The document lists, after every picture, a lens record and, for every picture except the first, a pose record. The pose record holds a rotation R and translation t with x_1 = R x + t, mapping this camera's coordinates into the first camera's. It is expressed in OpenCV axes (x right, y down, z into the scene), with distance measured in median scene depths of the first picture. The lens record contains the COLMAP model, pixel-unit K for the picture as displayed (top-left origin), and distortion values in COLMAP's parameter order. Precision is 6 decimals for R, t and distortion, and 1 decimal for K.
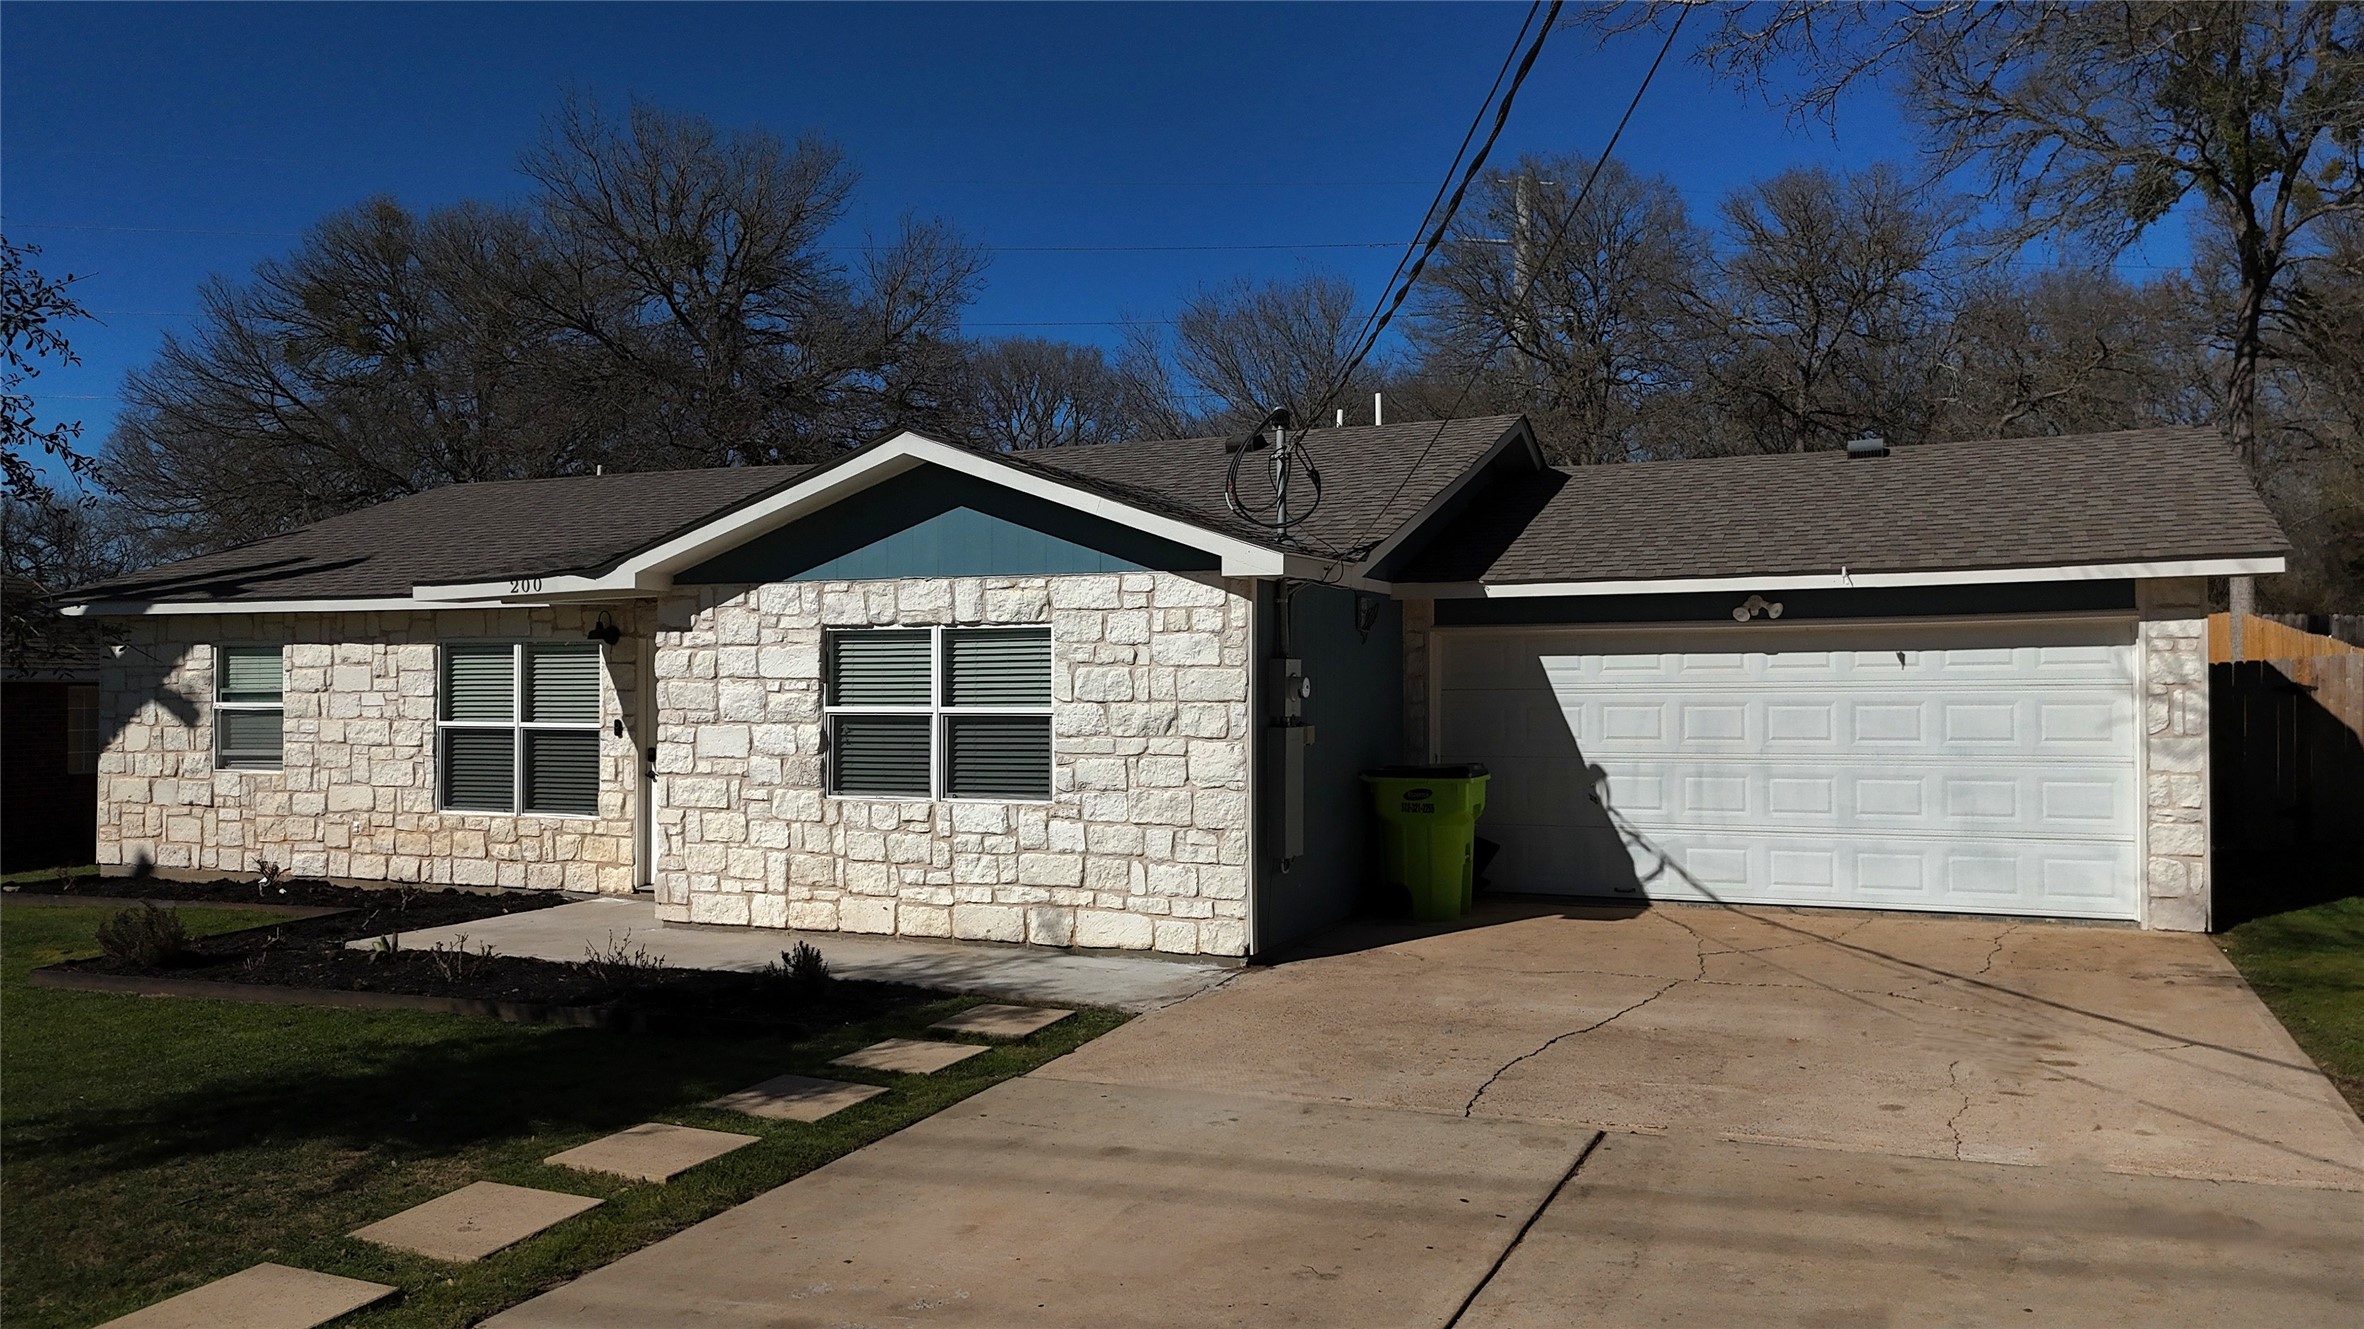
lens RADIAL K [[1721.0, 0, 1182.0], [0, 1721.0, 664.5], [0, 0, 1]] dist [0.127371, -0.189442]
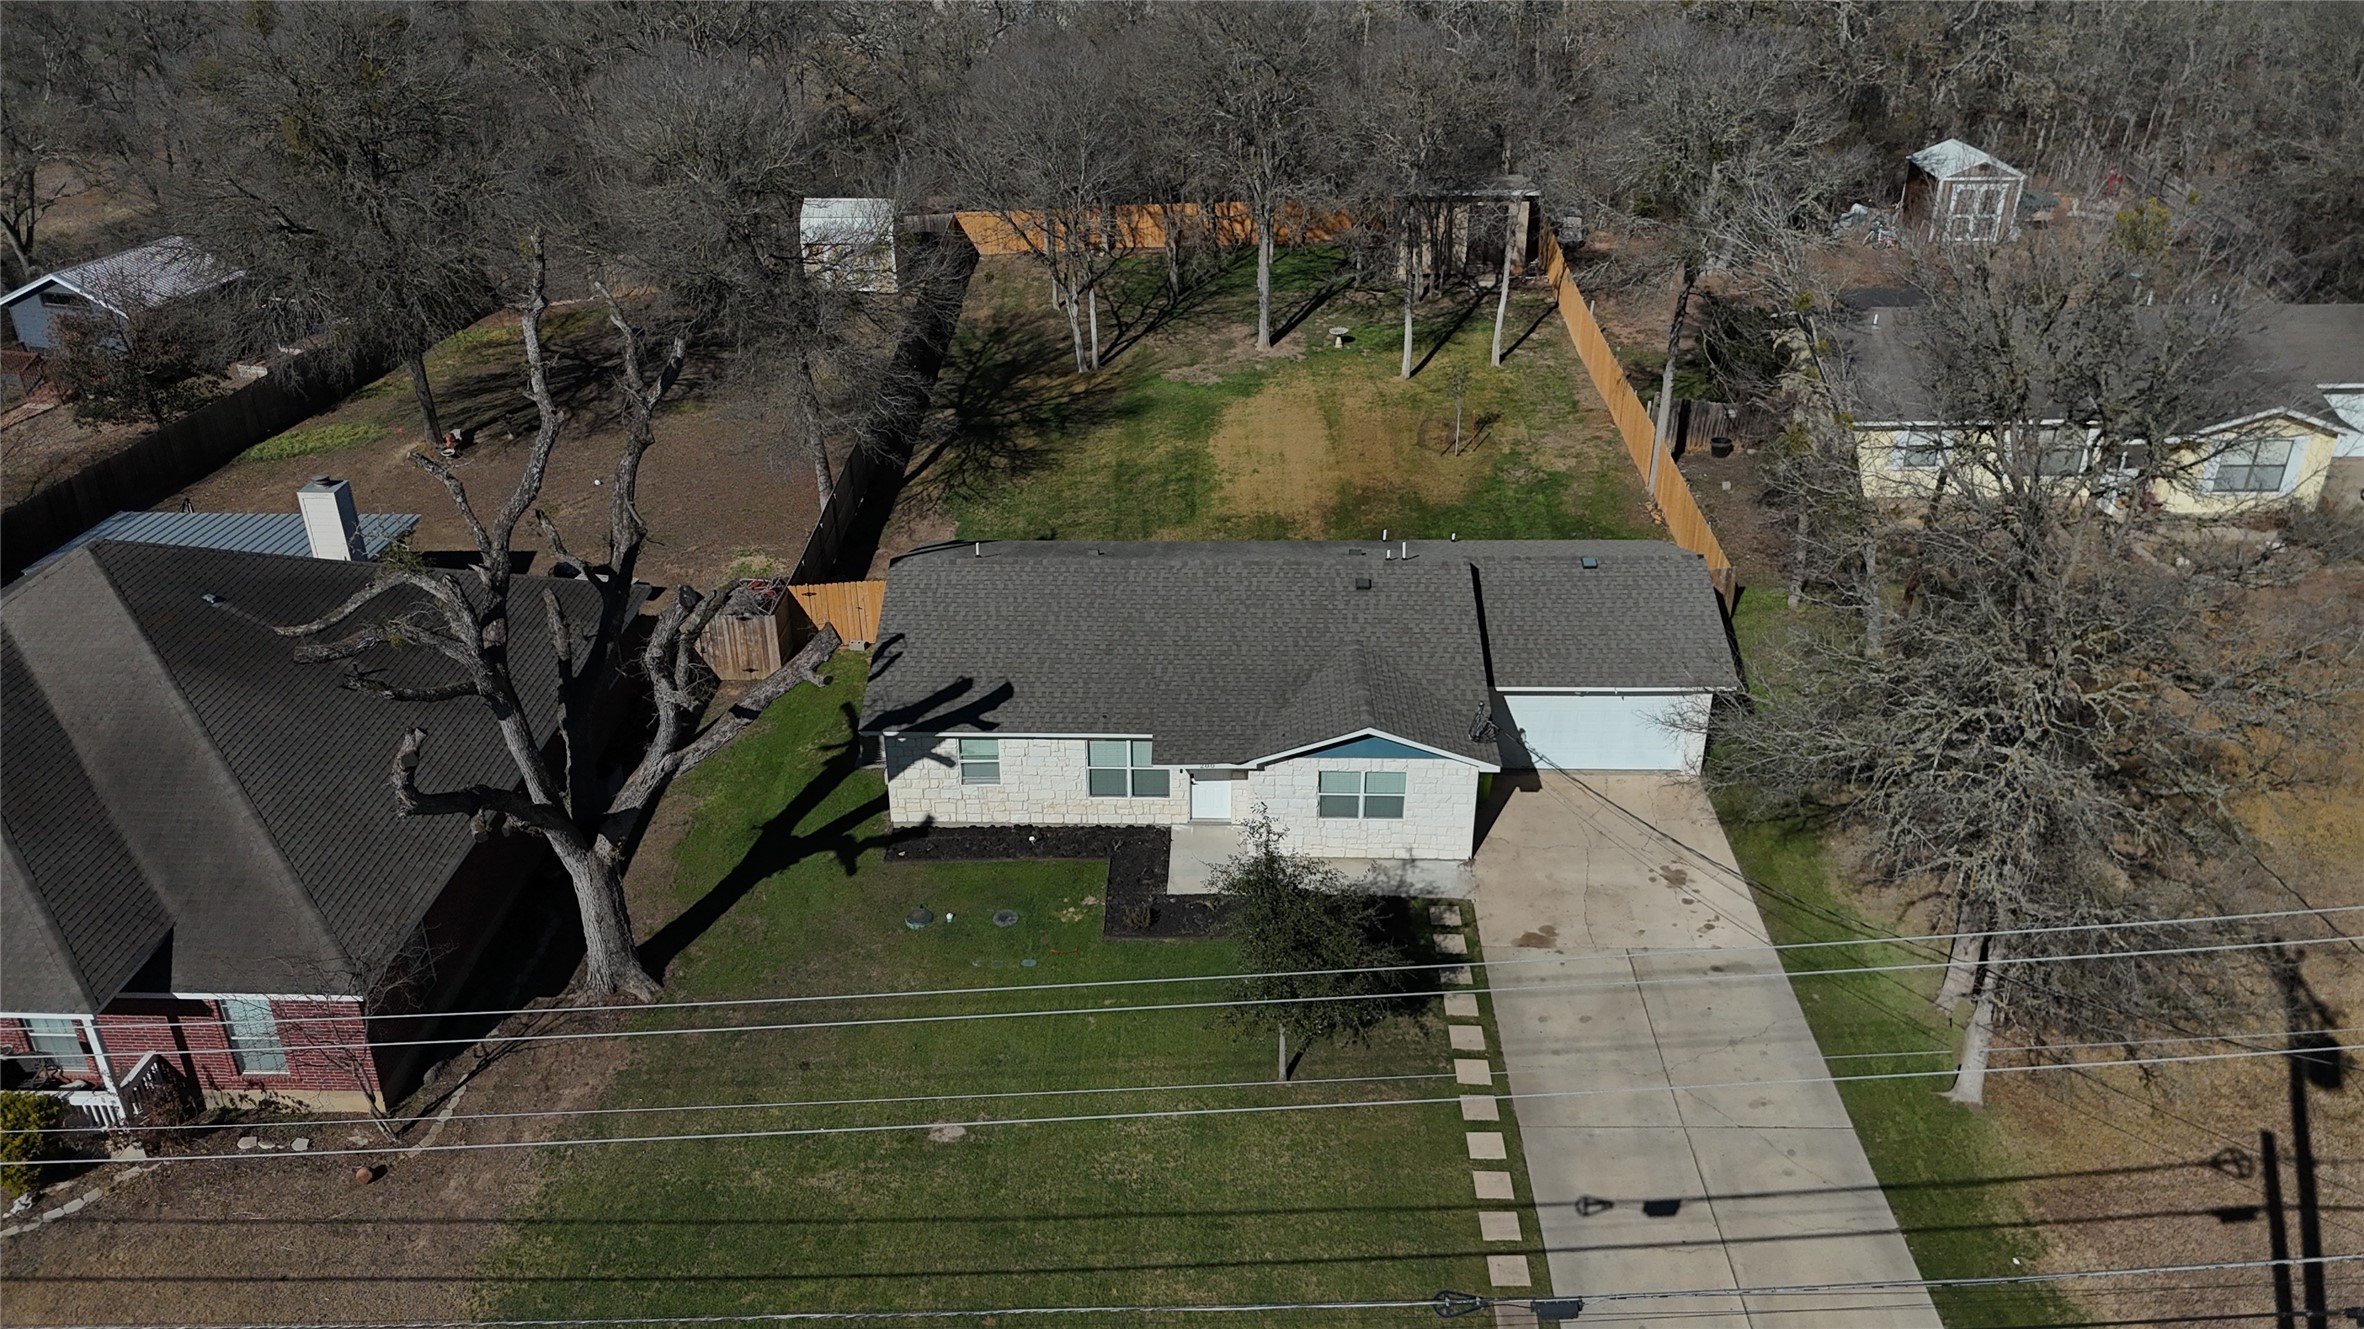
lens RADIAL K [[1721.0, 0, 1182.0], [0, 1721.0, 664.5], [0, 0, 1]] dist [0.127371, -0.189442]
pose [[0.926847, -0.180419, 0.329246, -1.335430], [0.003832, 0.881465, 0.472233, -1.541058], [-0.375419, -0.436426, 0.817675, -1.203868]]
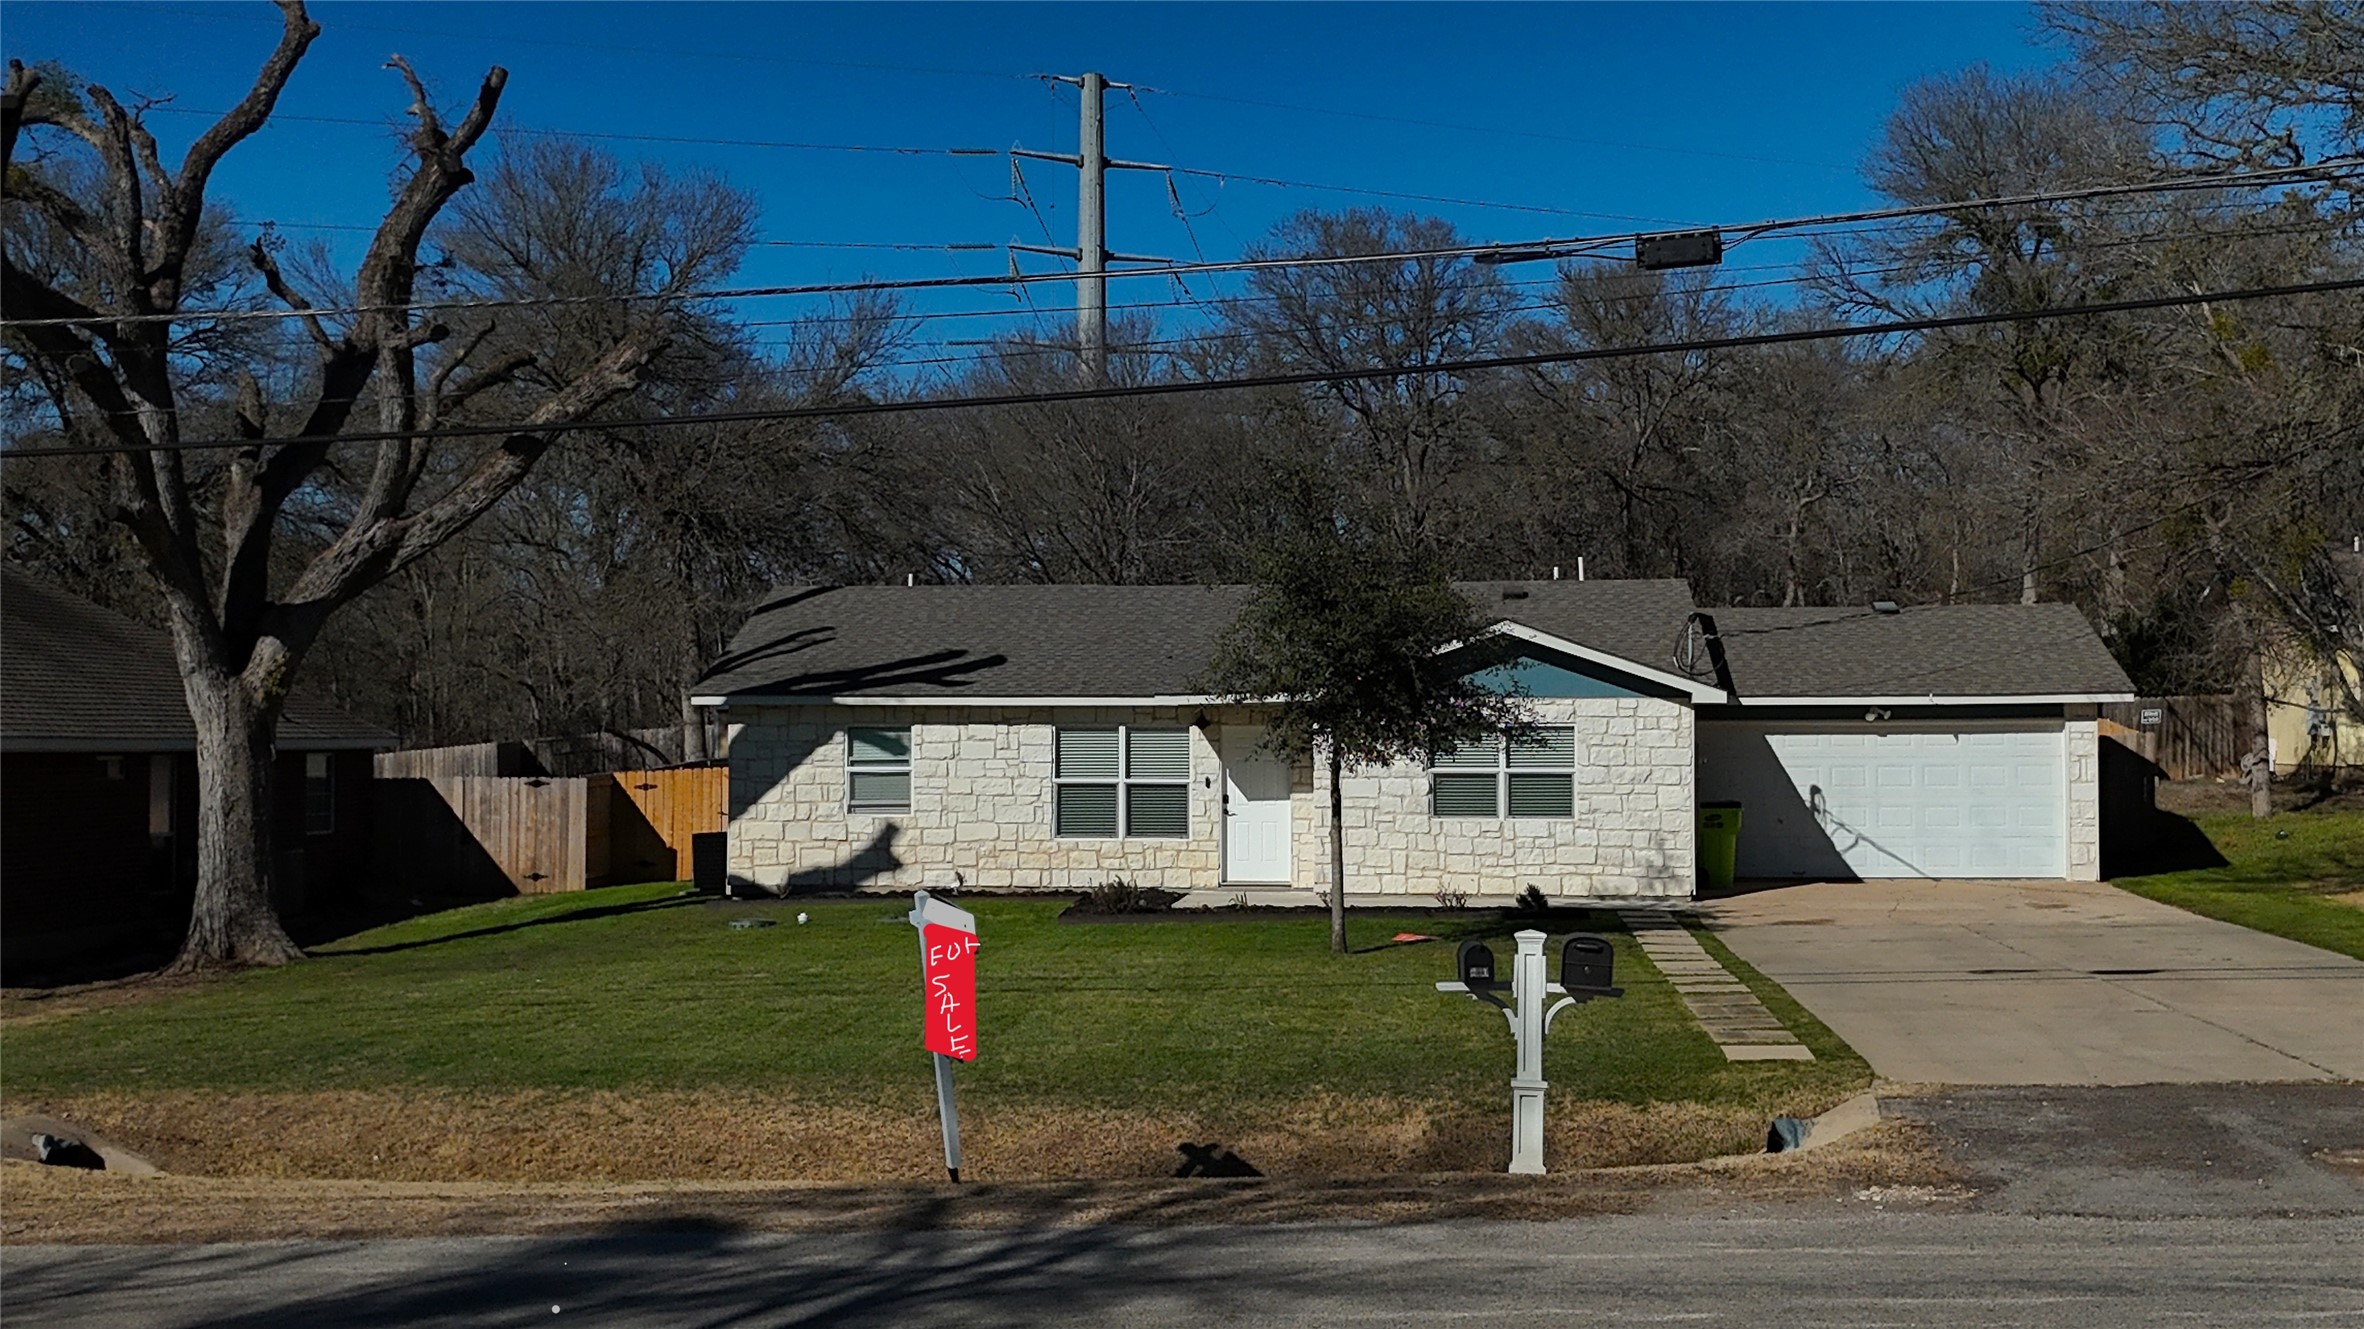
lens RADIAL K [[2855.2, 0, 1182.0], [0, 2855.2, 664.5], [0, 0, 1]] dist [0.300088, -1.402288]
pose [[0.948449, 0.008815, 0.316807, -1.367376], [-0.004594, 0.999890, -0.014070, -0.039409], [-0.316896, 0.011889, 0.948386, -1.693938]]
